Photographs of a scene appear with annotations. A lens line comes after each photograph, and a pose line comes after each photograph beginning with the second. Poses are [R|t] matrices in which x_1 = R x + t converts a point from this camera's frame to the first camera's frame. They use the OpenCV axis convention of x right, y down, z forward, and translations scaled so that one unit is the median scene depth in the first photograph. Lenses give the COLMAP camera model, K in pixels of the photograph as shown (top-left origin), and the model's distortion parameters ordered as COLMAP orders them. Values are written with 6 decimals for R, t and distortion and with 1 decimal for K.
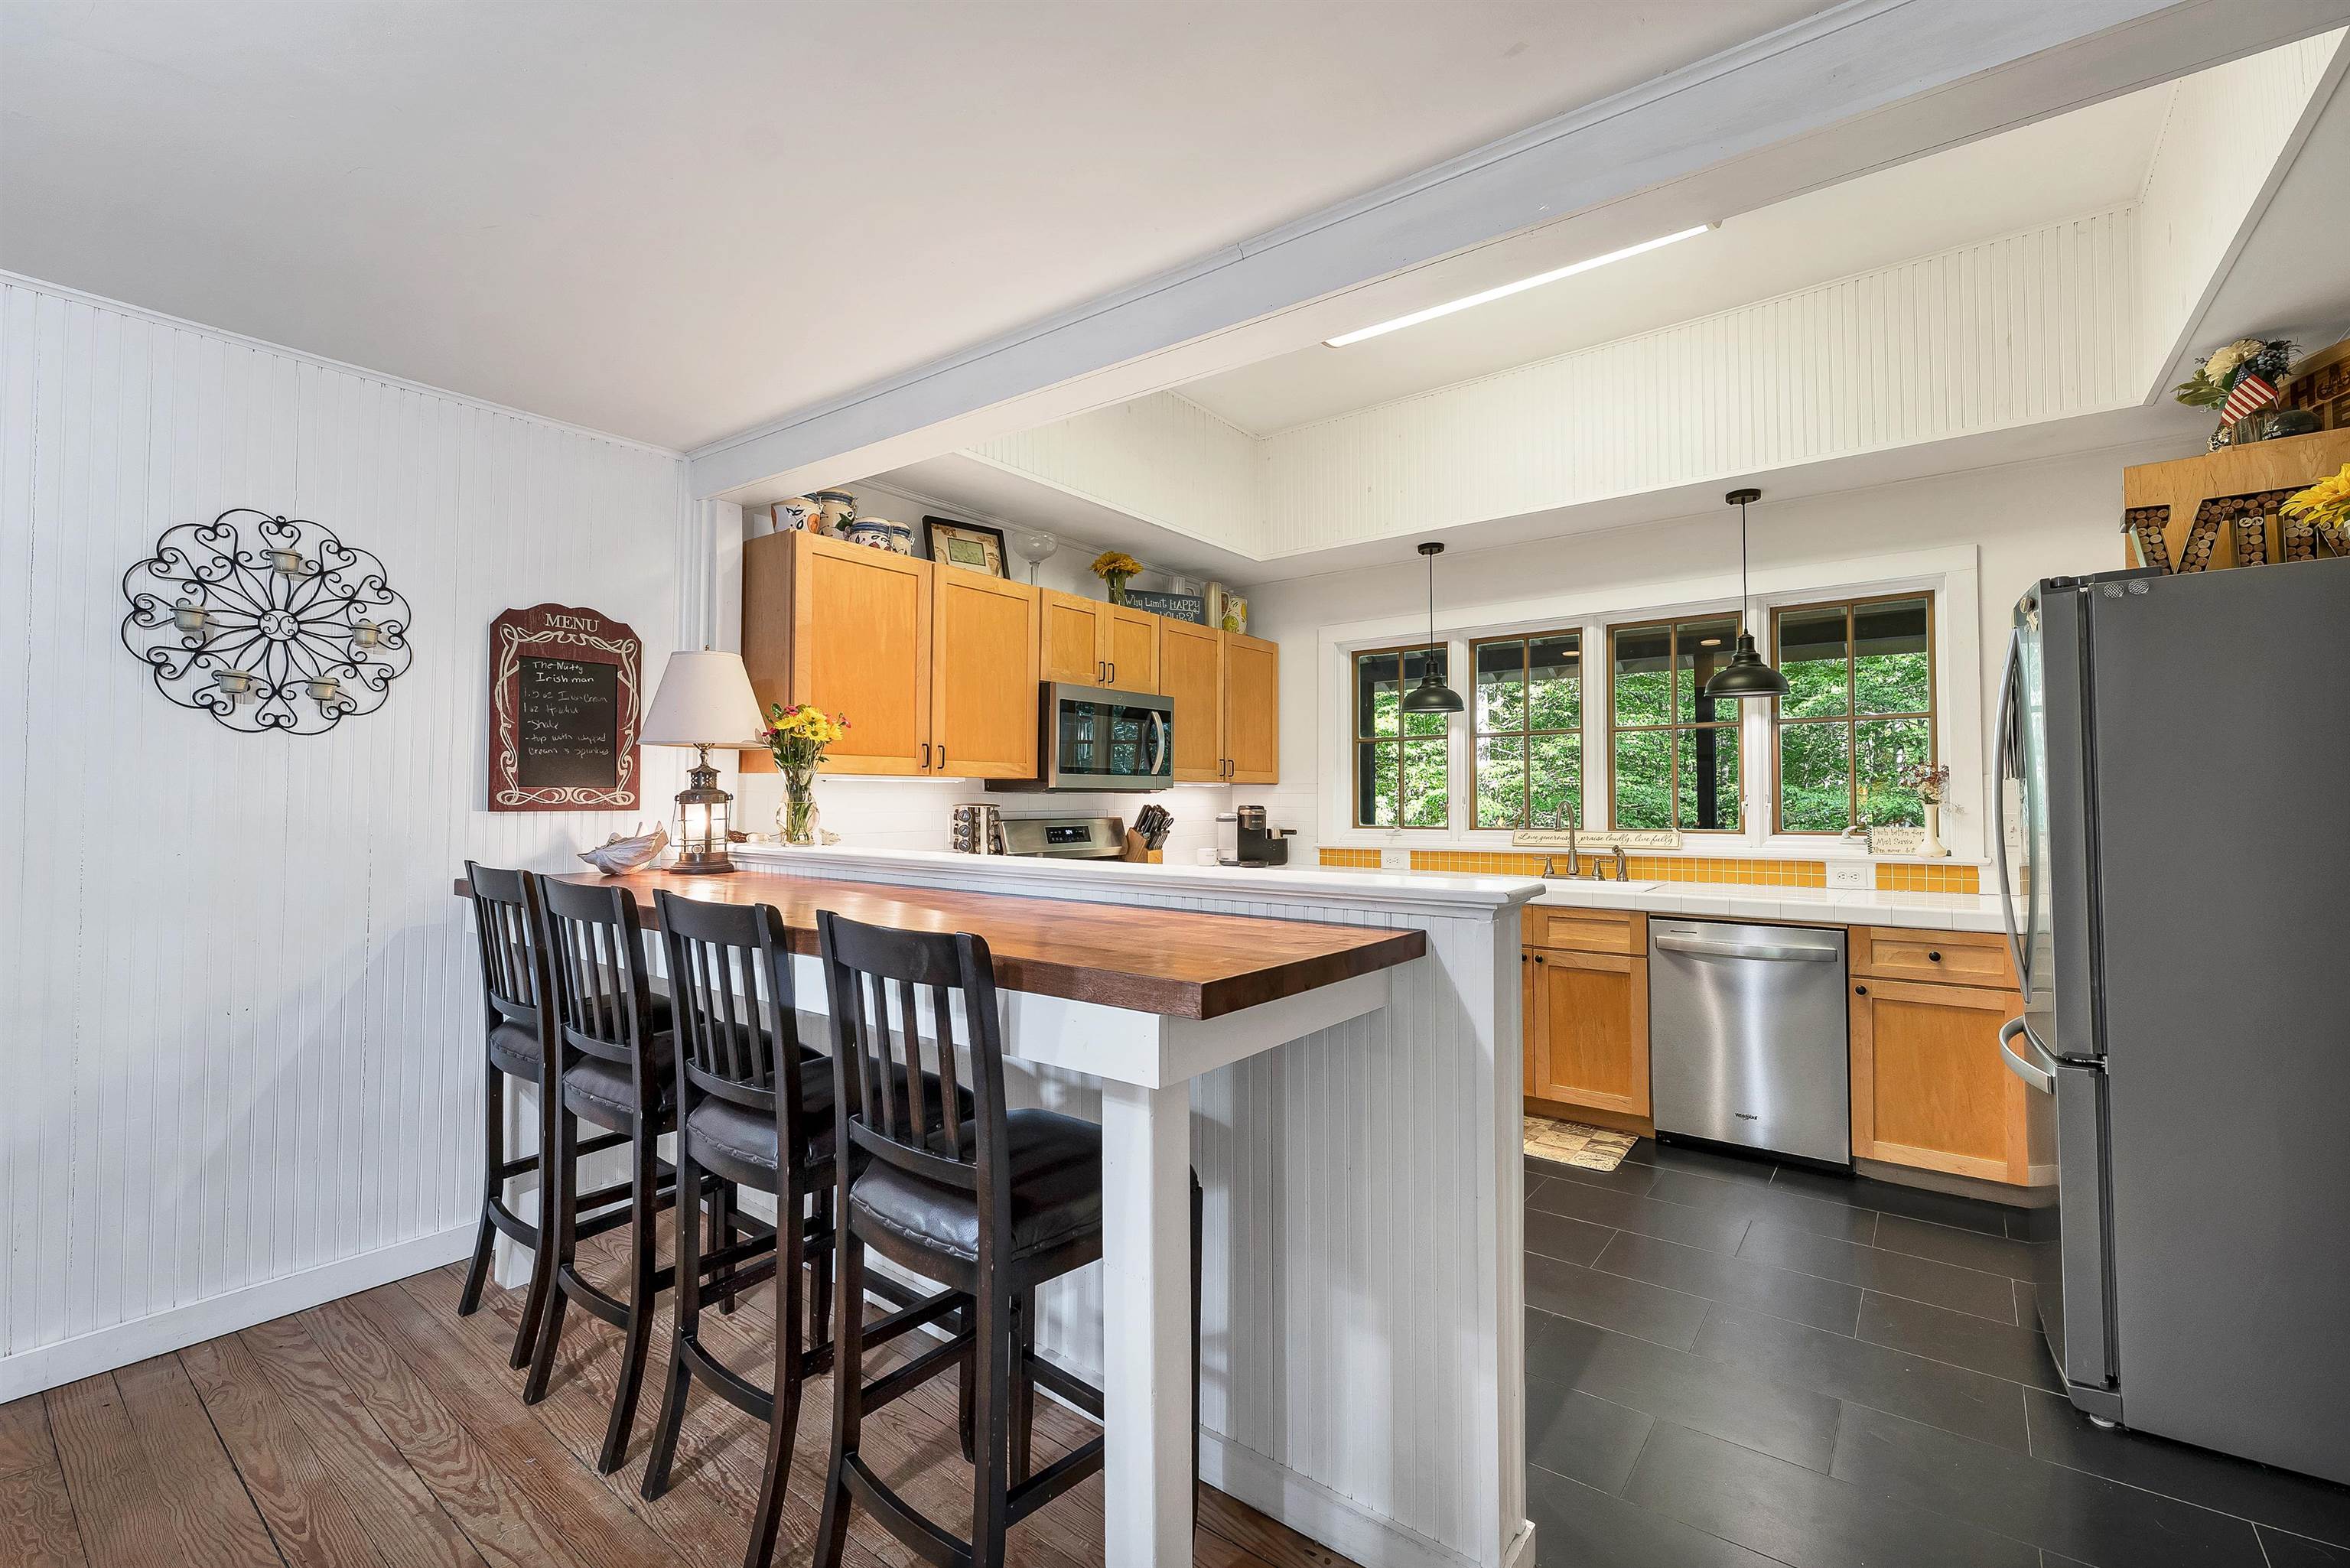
lens RADIAL K [[980.7, 0, 1168.7], [0, 980.7, 782.3], [0, 0, 1]] dist [-0.000939, -0.000262]
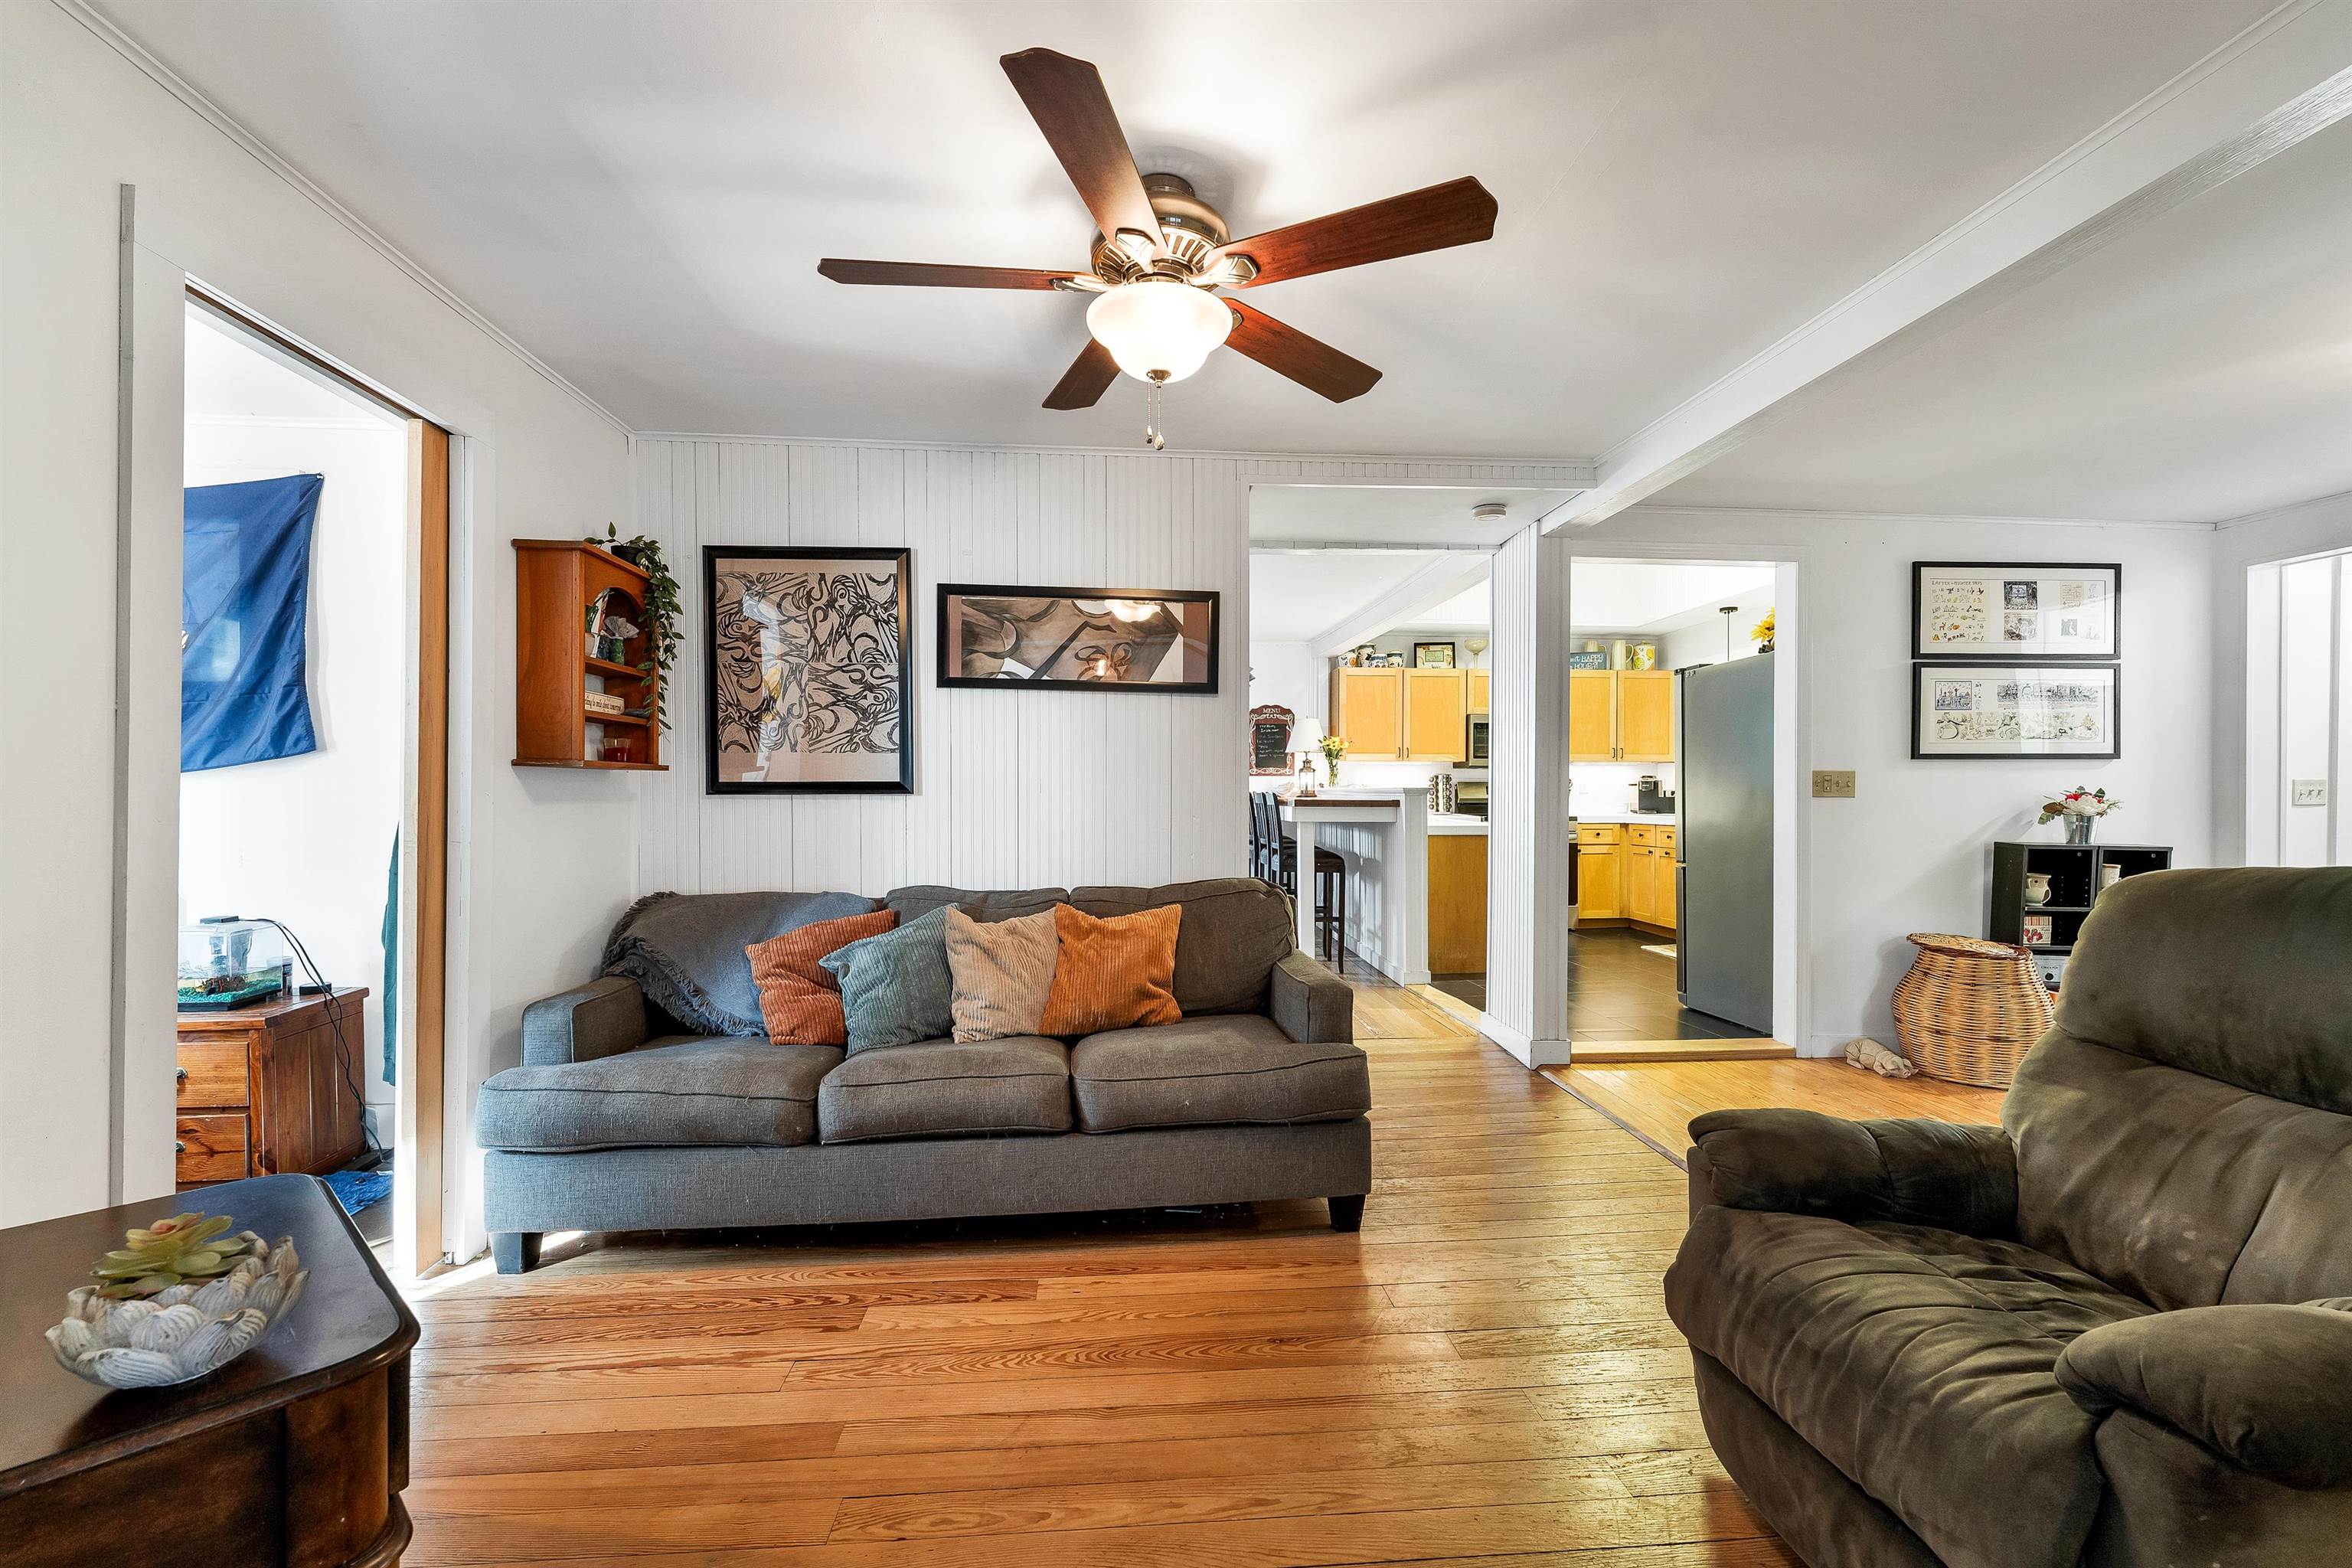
lens RADIAL K [[966.3, 0, 1175.5], [0, 966.3, 810.2], [0, 0, 1]] dist [-0.000231, -0.000082]
pose [[0.678859, 0.010579, -0.734192, 0.971188], [0.012199, 0.999596, 0.025682, 0.040405], [0.734167, -0.026391, 0.678456, -0.863486]]
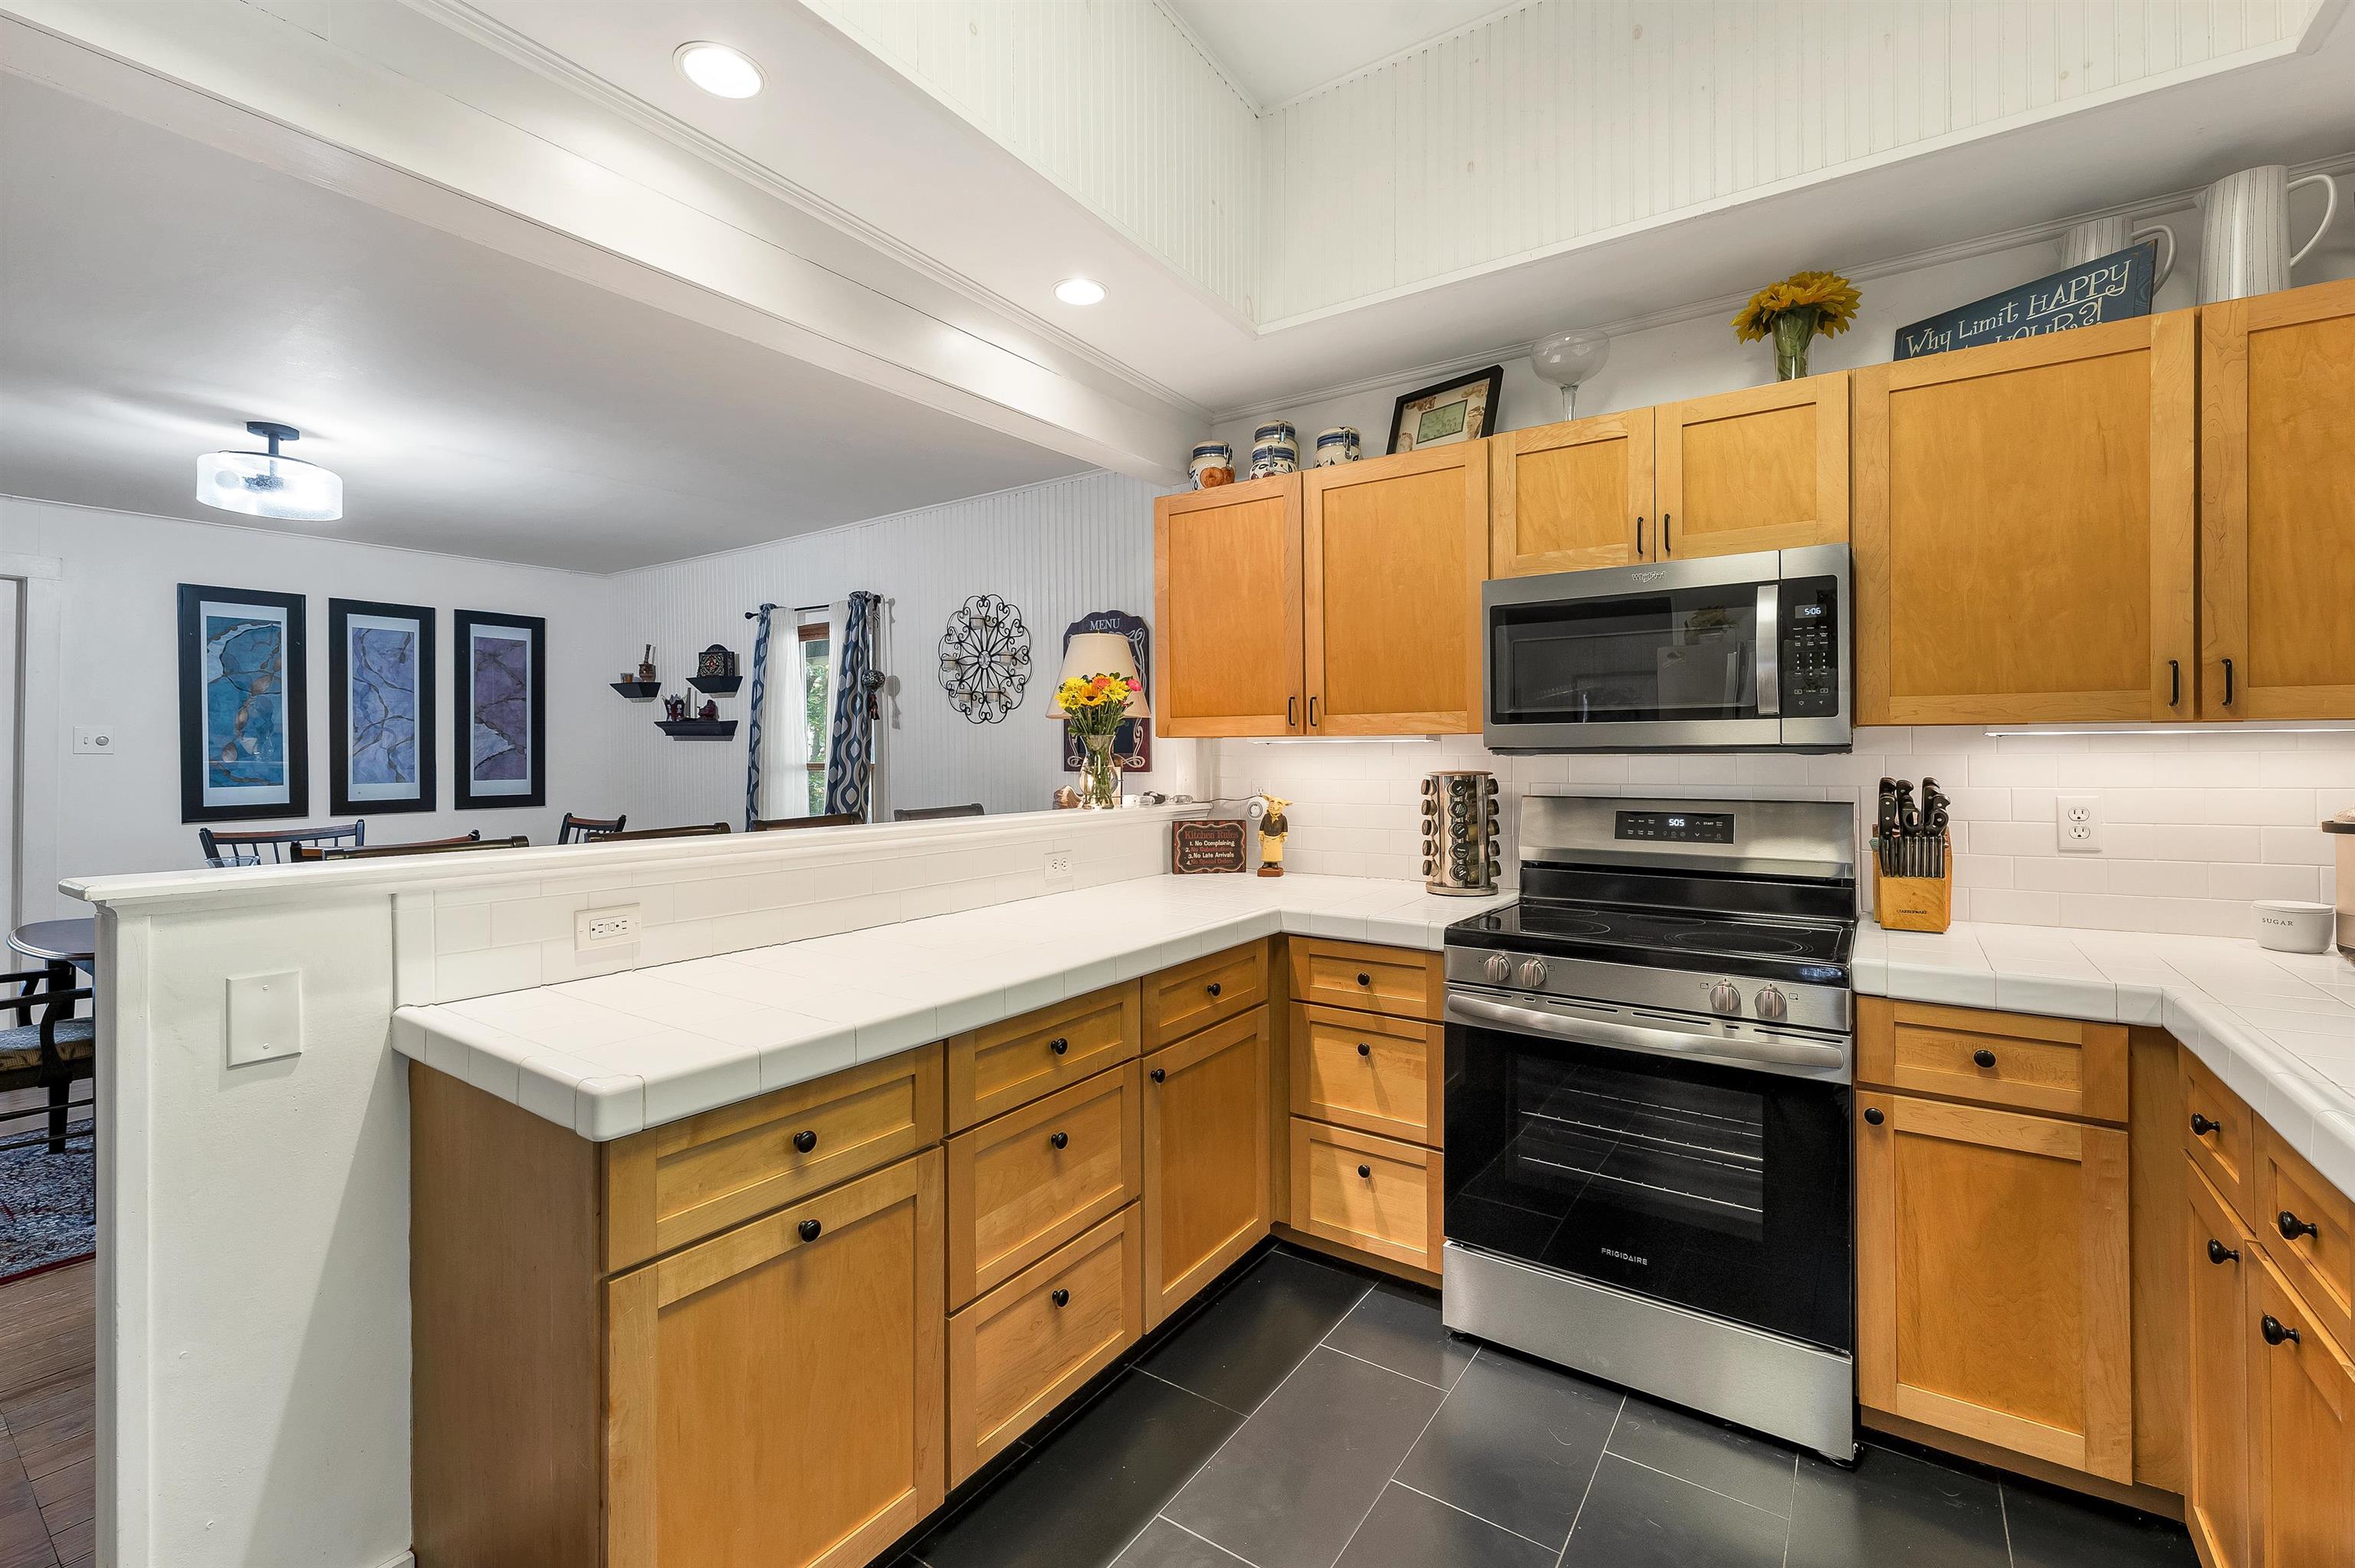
lens RADIAL K [[994.9, 0, 1204.4], [0, 994.9, 755.1], [0, 0, 1]] dist [0.002417, 0.000145]
pose [[0.067964, -0.001465, -0.997687, 0.517160], [0.017598, 0.999845, -0.000270, 0.007472], [0.997533, -0.017539, 0.067979, 0.776354]]
